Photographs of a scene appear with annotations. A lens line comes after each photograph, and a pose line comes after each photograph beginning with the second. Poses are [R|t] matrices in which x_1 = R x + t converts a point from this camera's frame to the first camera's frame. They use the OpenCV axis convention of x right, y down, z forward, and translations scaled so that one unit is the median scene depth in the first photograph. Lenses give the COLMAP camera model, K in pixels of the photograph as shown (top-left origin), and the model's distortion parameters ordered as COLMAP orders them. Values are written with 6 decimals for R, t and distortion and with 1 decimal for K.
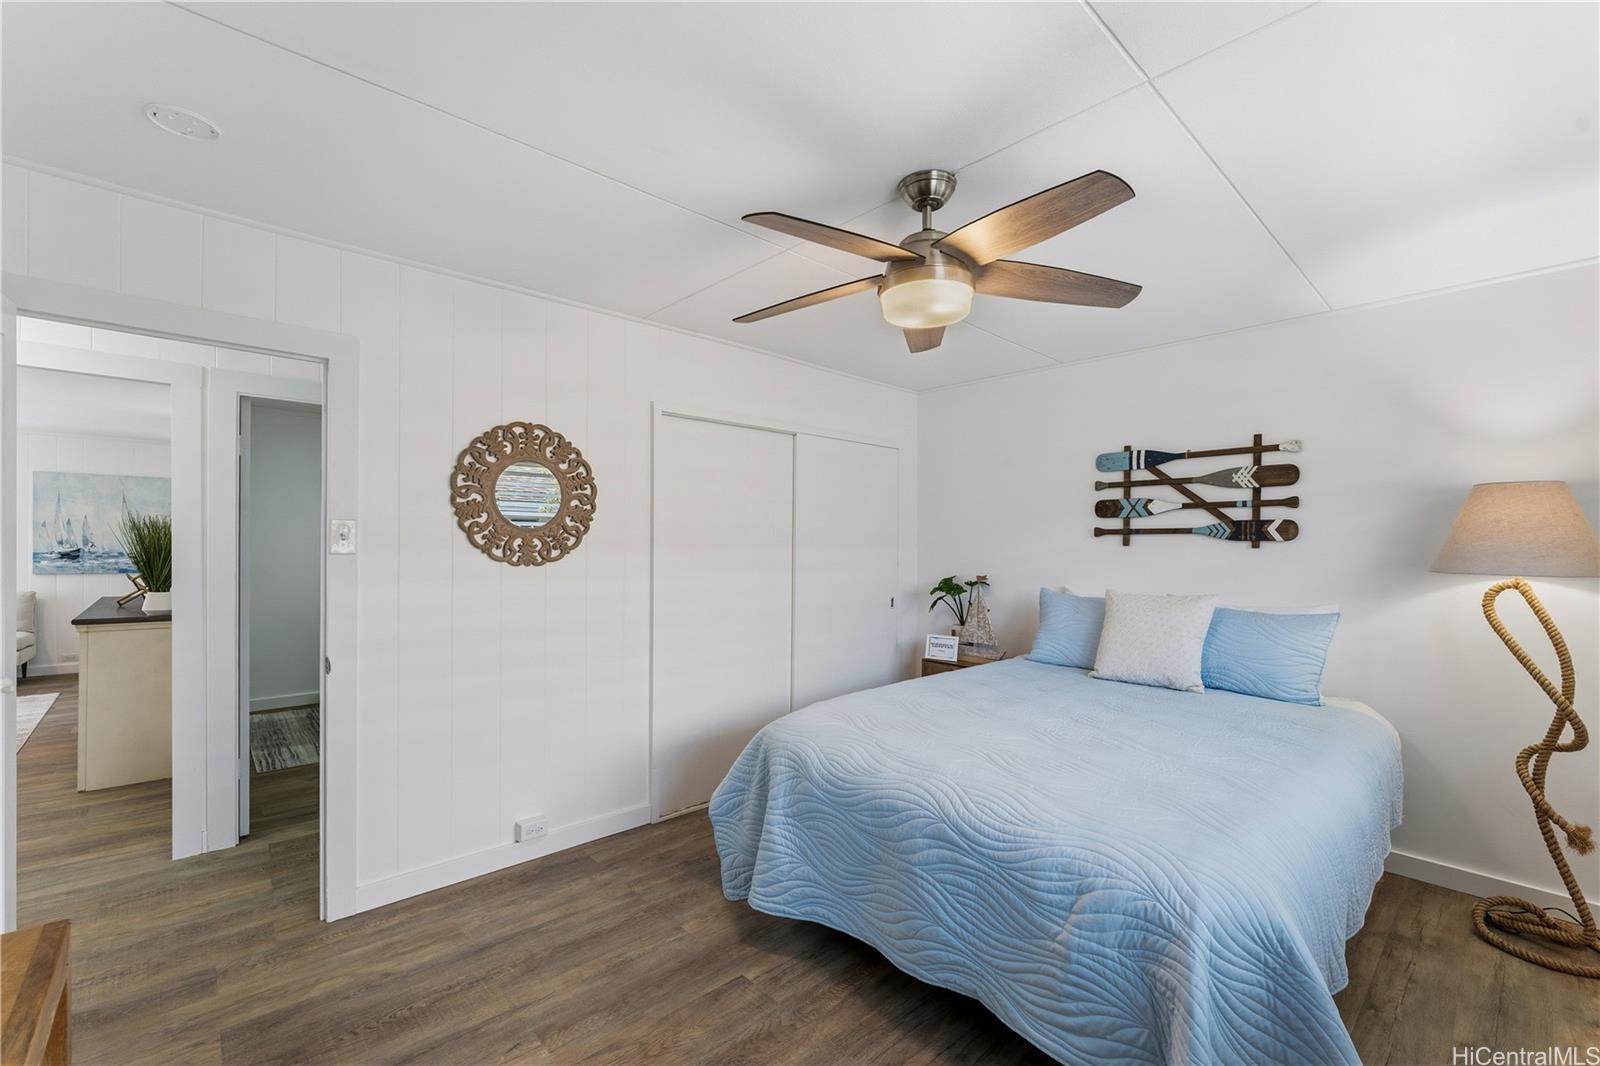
lens RADIAL K [[675.4, 0, 799.5], [0, 675.4, 548.1], [0, 0, 1]] dist [0.000569, 0.000068]
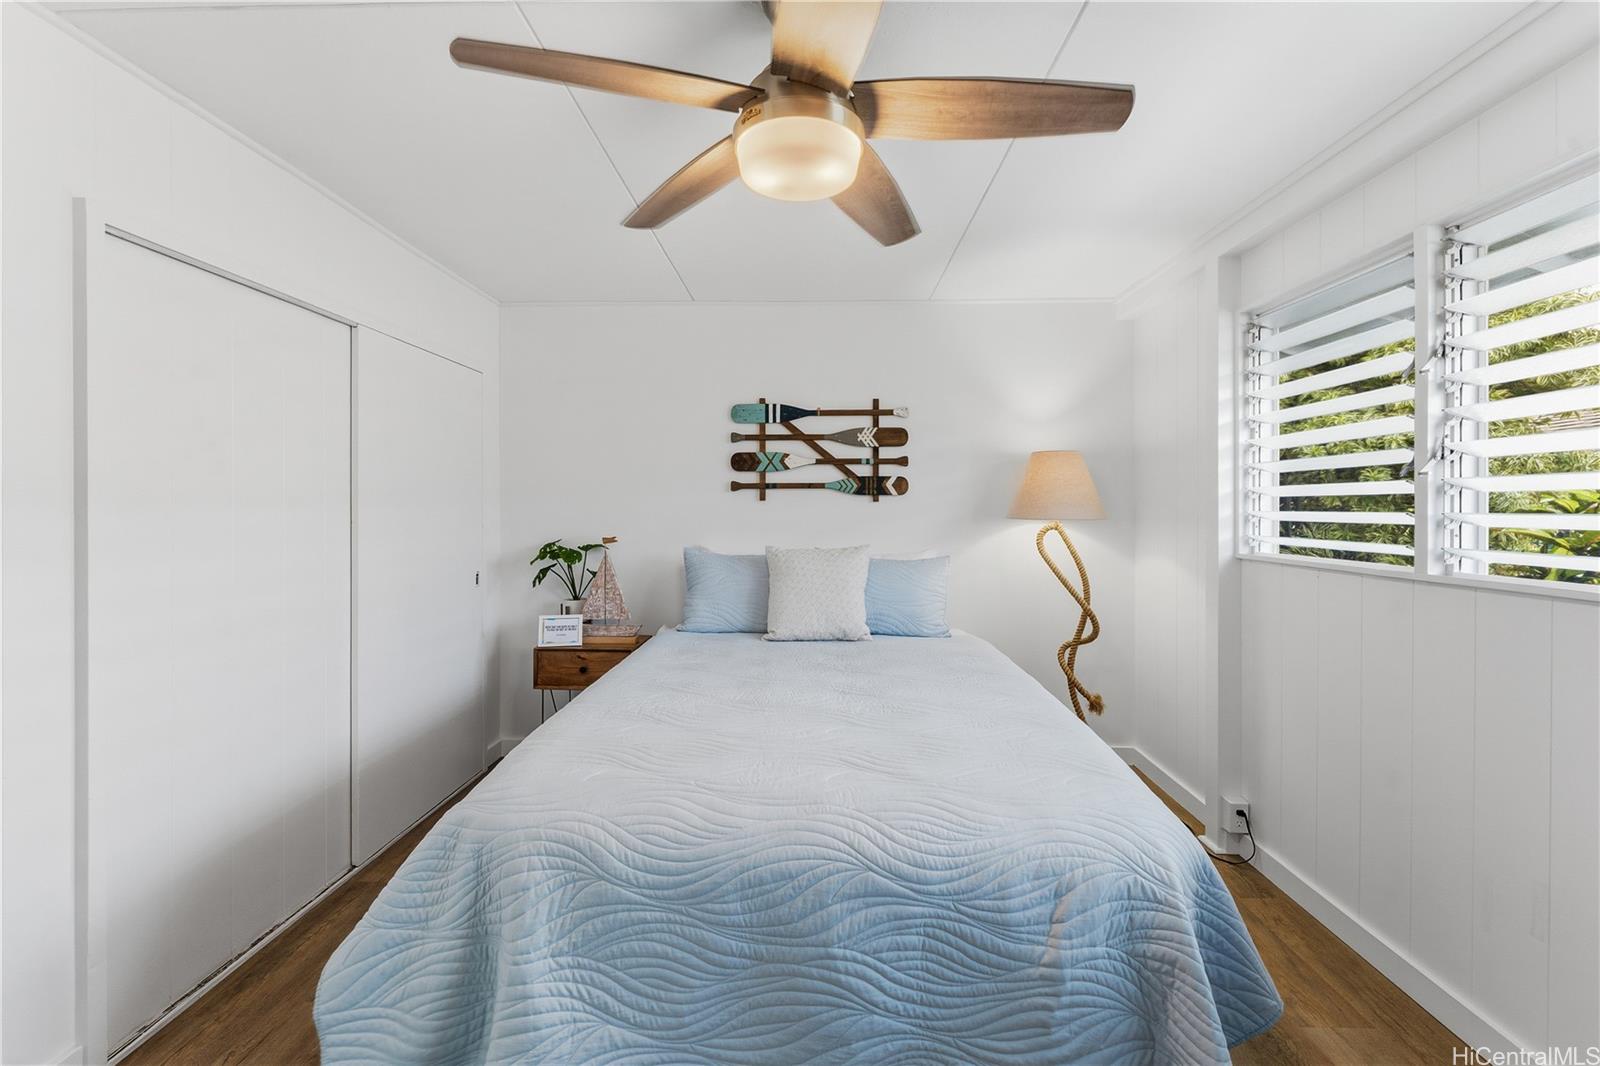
lens RADIAL K [[685.9, 0, 802.2], [0, 685.9, 504.5], [0, 0, 1]] dist [-0.001335, -0.000271]
pose [[0.696516, -0.006833, 0.717509, -0.214422], [0.009828, 0.999952, -0.000018, 0.003531], [-0.717474, 0.007064, 0.696549, 0.304350]]
